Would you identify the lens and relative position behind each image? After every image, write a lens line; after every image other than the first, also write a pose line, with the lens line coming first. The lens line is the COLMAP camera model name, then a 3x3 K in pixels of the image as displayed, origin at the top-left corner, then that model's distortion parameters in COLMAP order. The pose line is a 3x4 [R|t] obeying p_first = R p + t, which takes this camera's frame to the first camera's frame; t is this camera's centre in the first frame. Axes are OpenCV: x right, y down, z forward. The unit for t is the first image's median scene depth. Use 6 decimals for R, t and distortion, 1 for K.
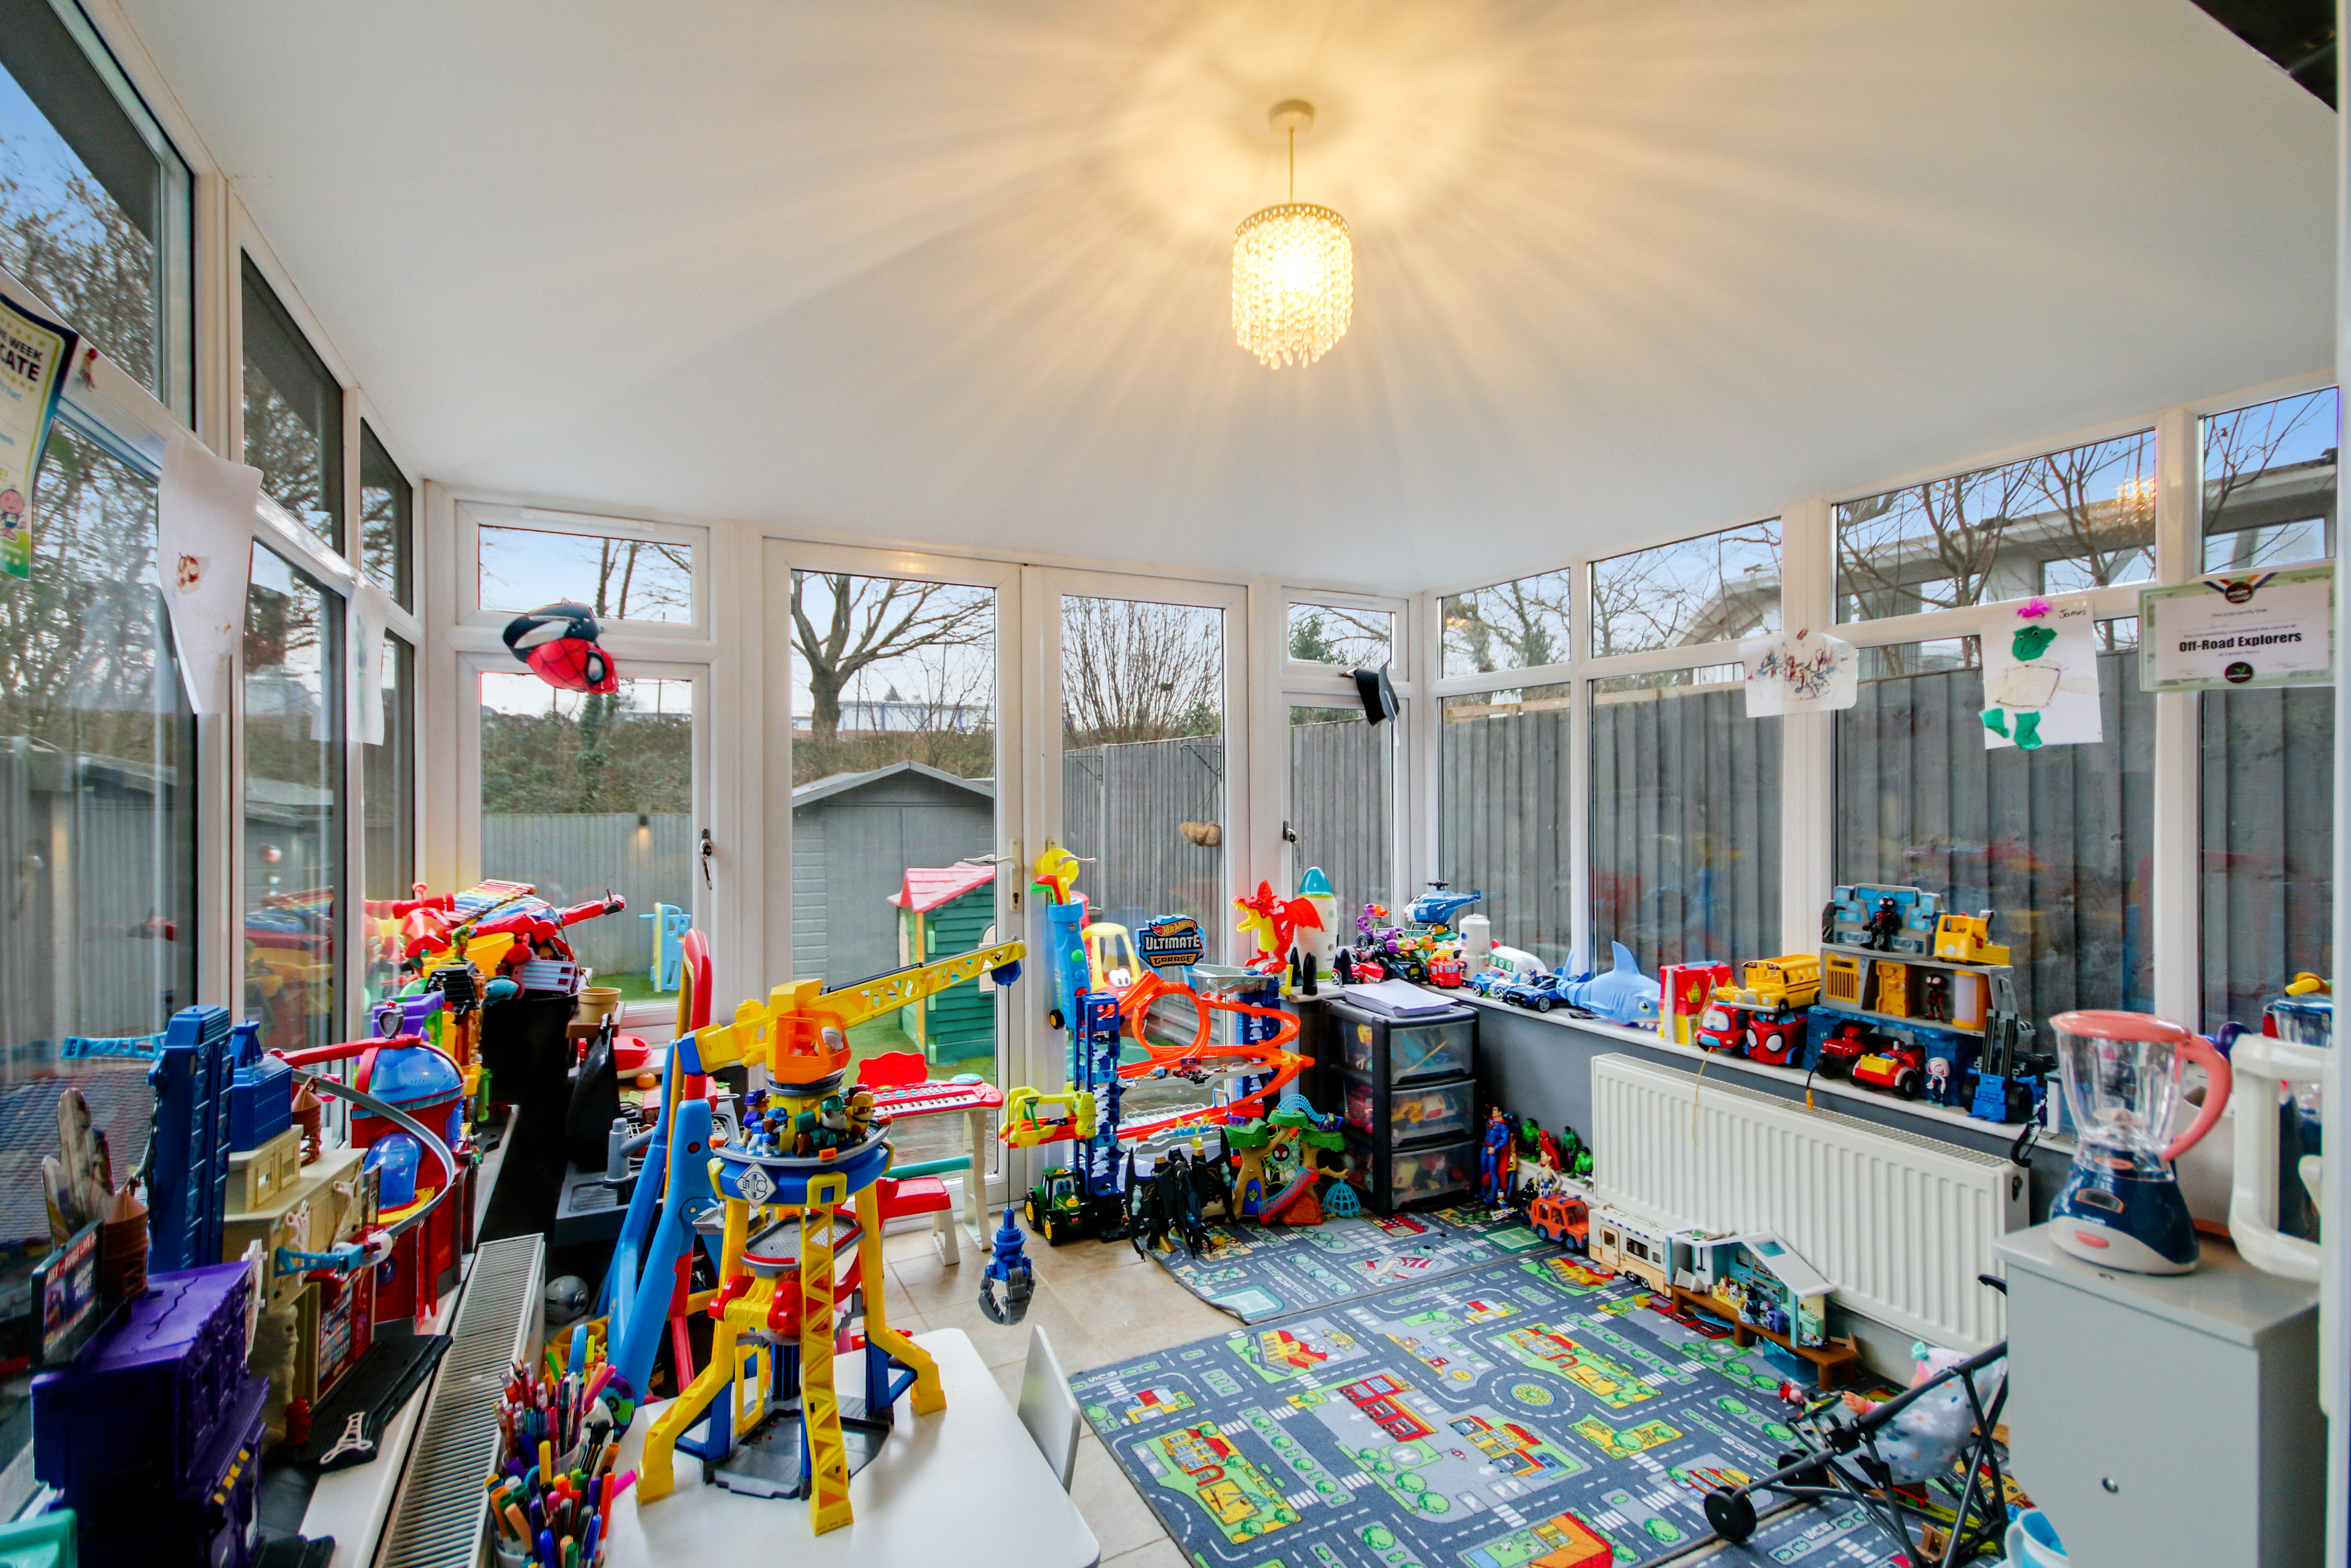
lens RADIAL K [[1108.7, 0, 1175.5], [0, 1108.7, 784.0], [0, 0, 1]] dist [0.001338, 0.000133]
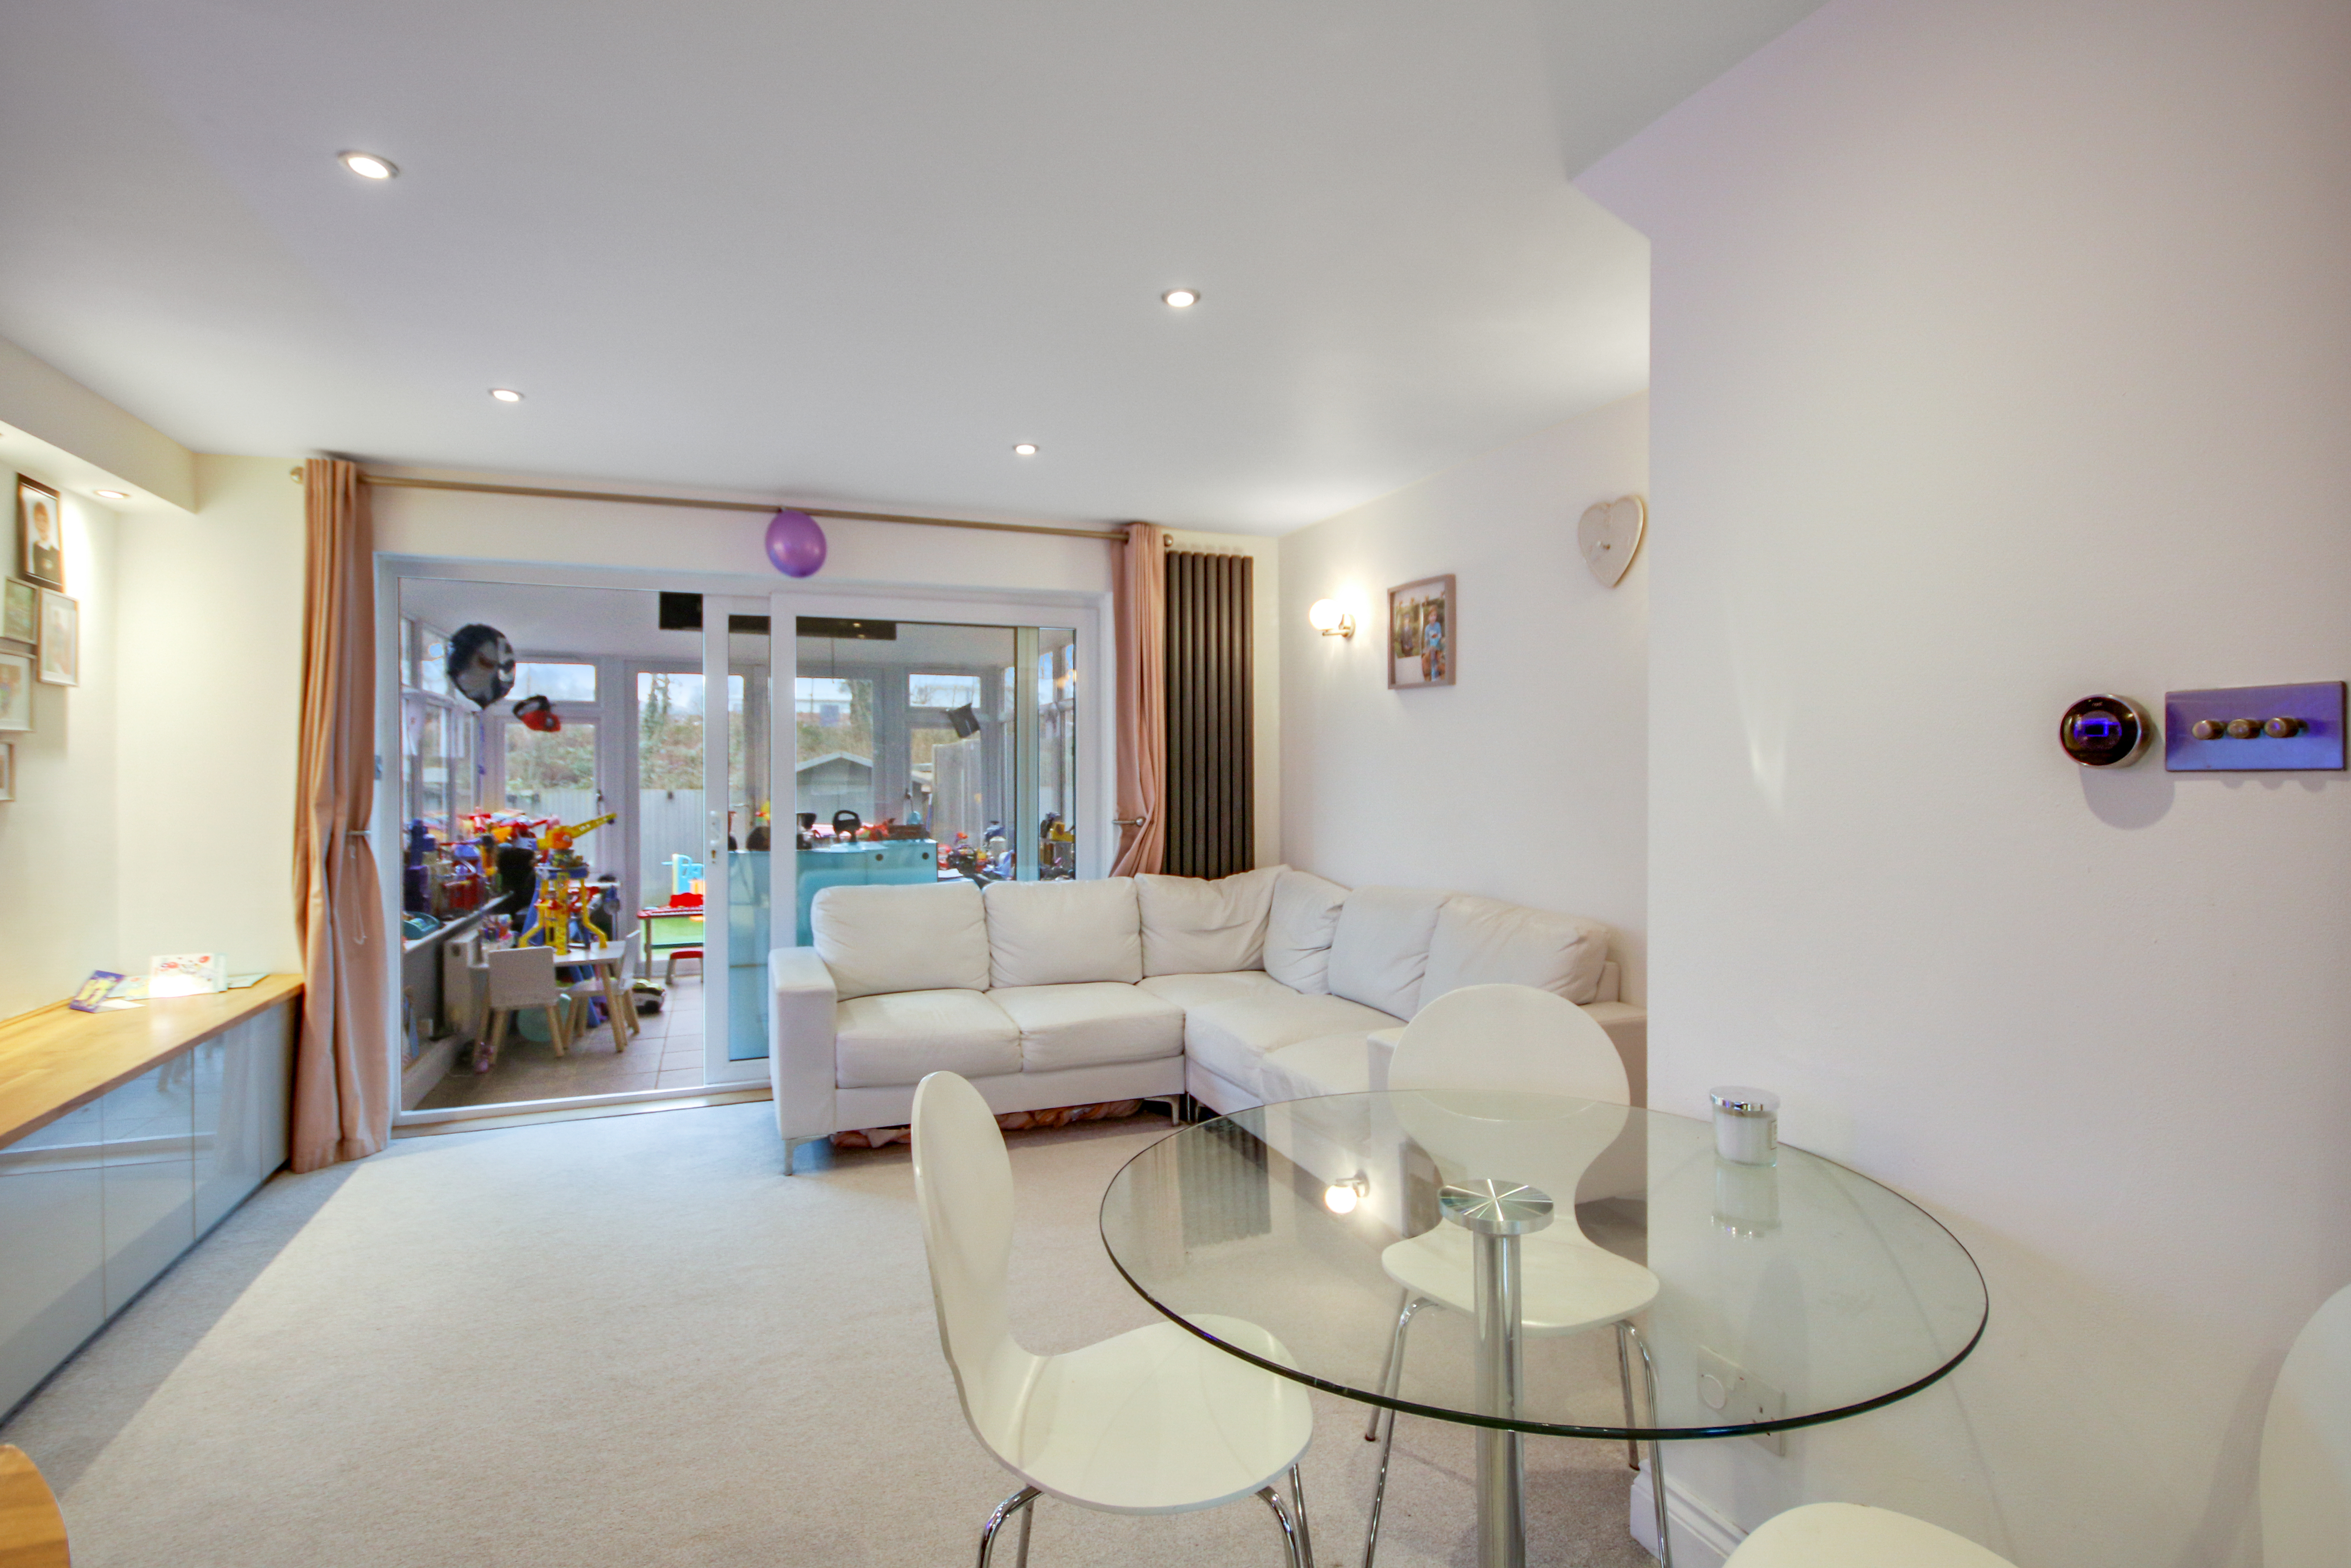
lens RADIAL K [[1108.8, 0, 1175.5], [0, 1108.8, 784.0], [0, 0, 1]] dist [-0.023329, -0.000213]
pose [[0.997345, -0.001771, -0.072801, 0.882280], [0.002963, 0.999863, 0.016257, -0.004213], [0.072762, -0.016430, 0.997214, -1.125657]]
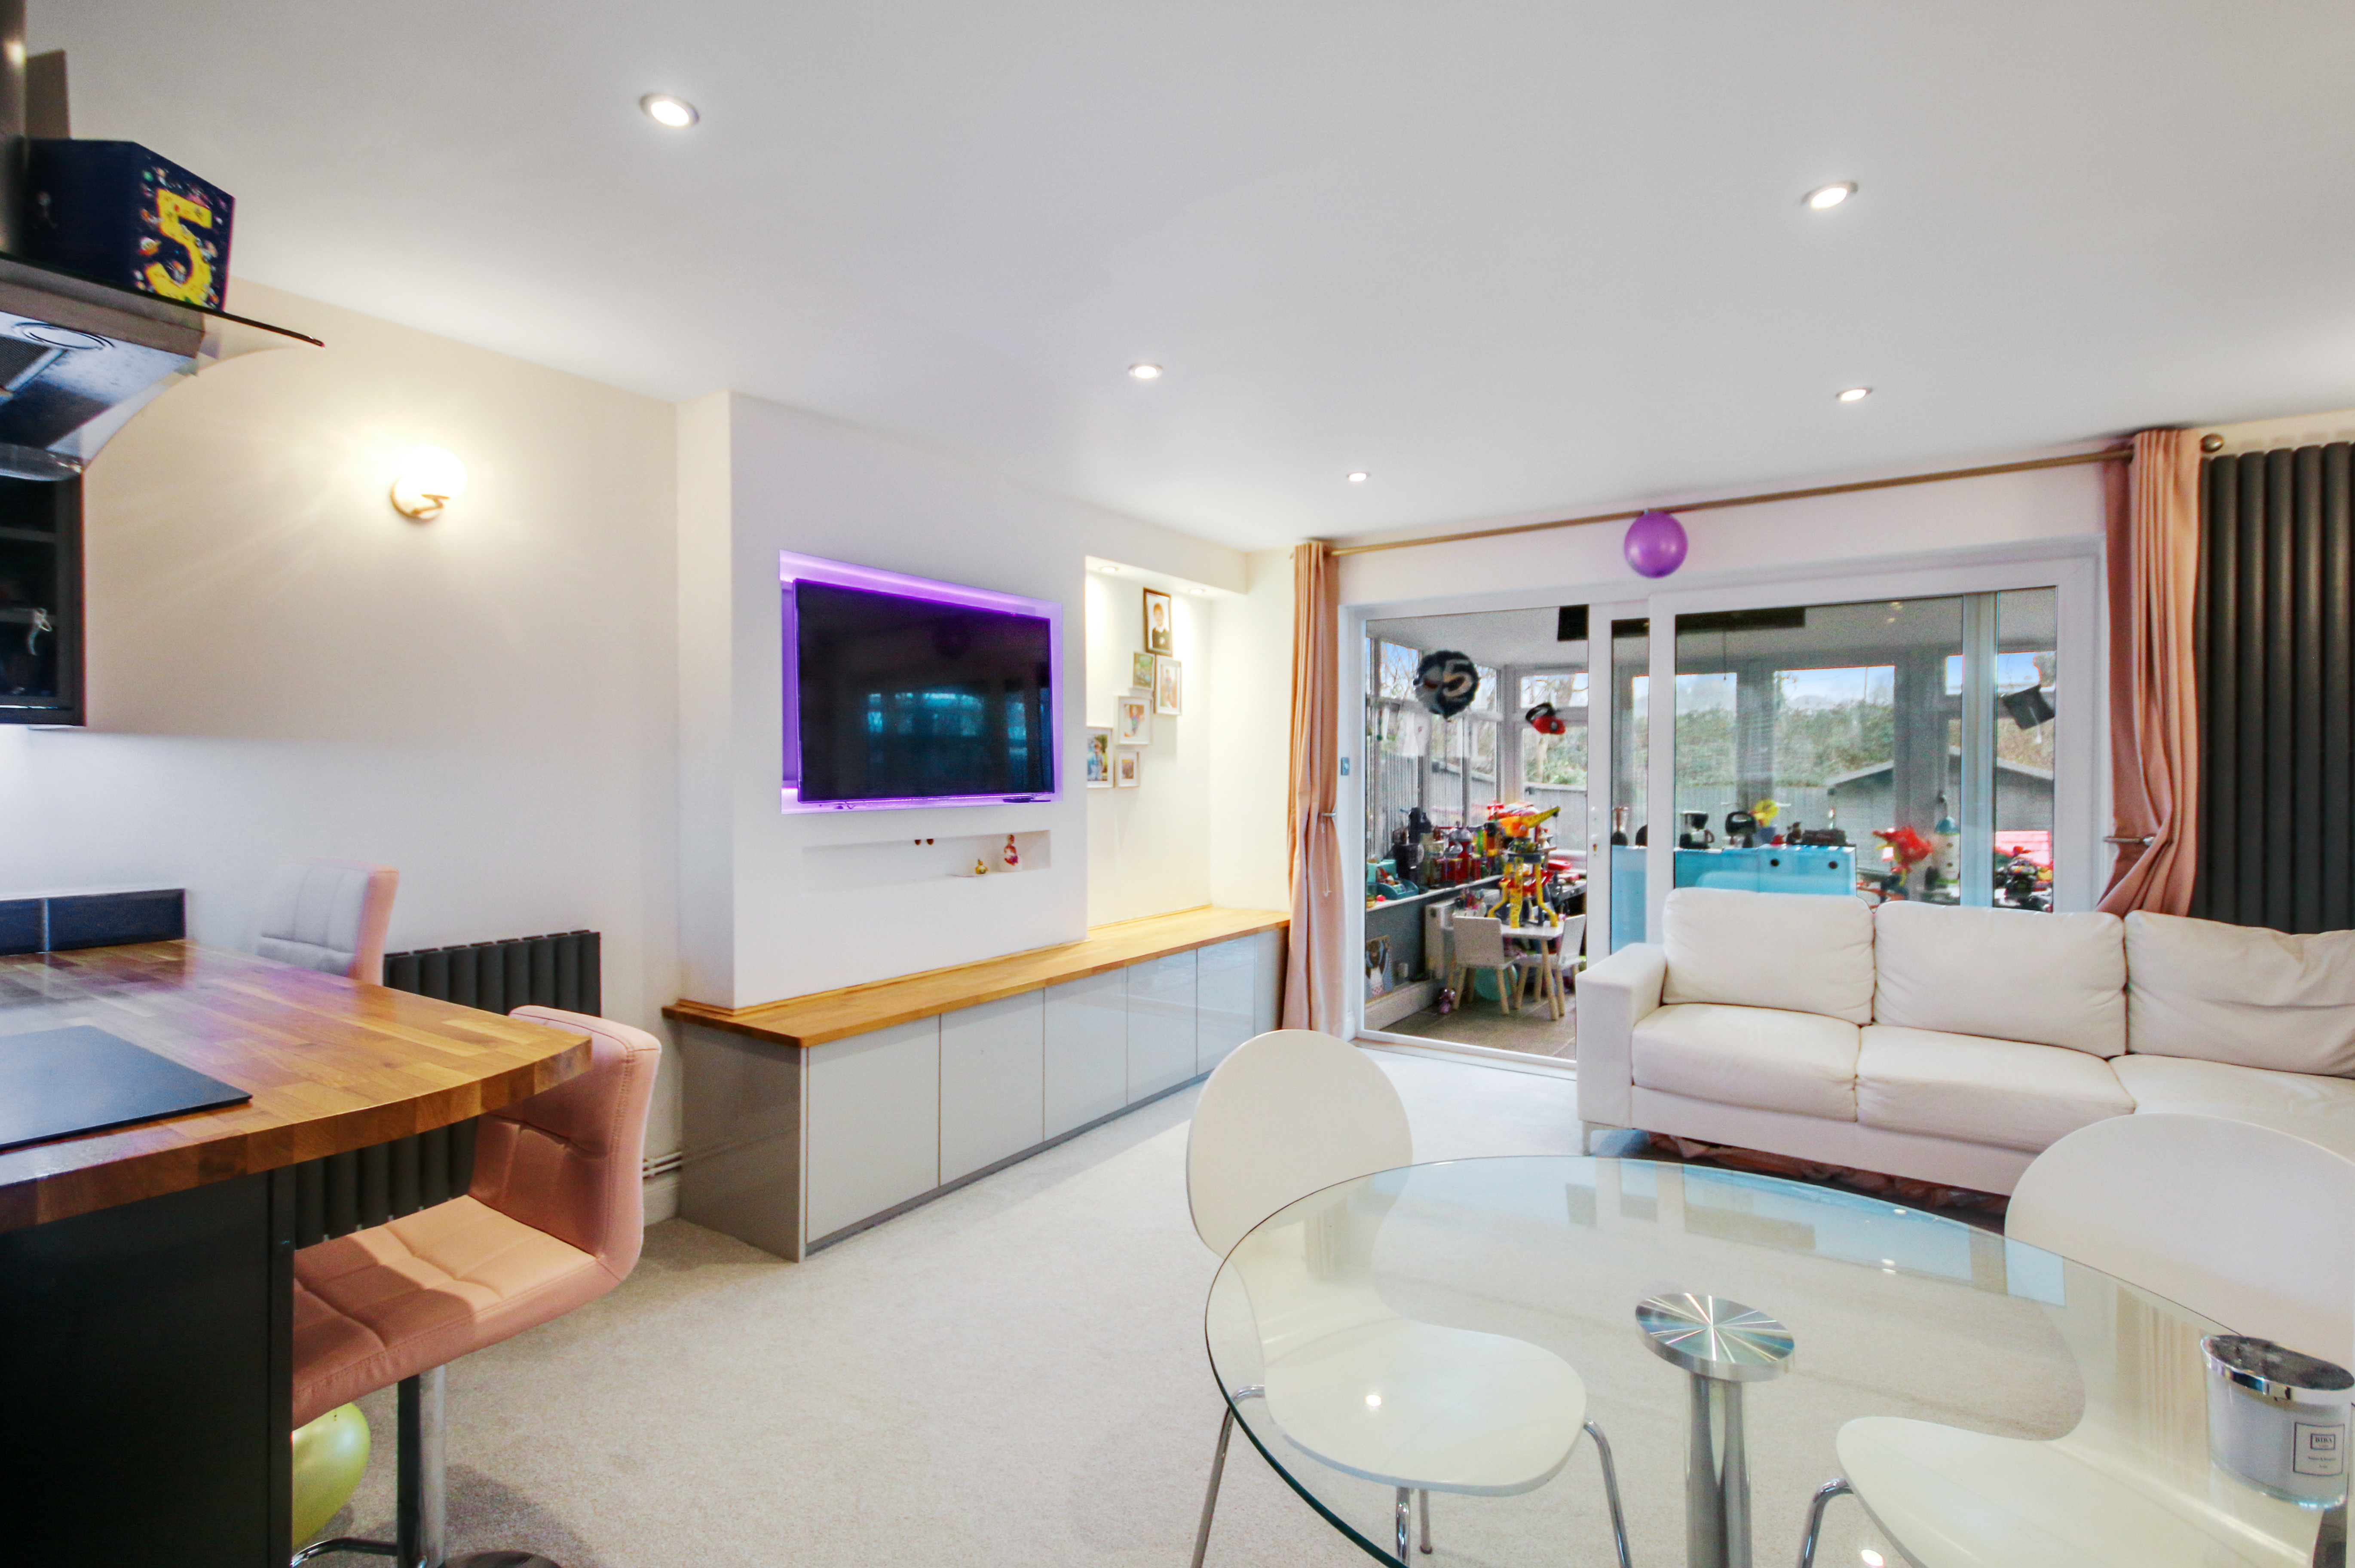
lens RADIAL K [[1081.8, 0, 1177.5], [0, 1081.8, 784.0], [0, 0, 1]] dist [0.001395, 0.000174]
pose [[0.497554, 0.011051, -0.867363, 1.171367], [0.004412, 0.999874, 0.015270, -0.004711], [0.867422, -0.011424, 0.497442, -0.995105]]
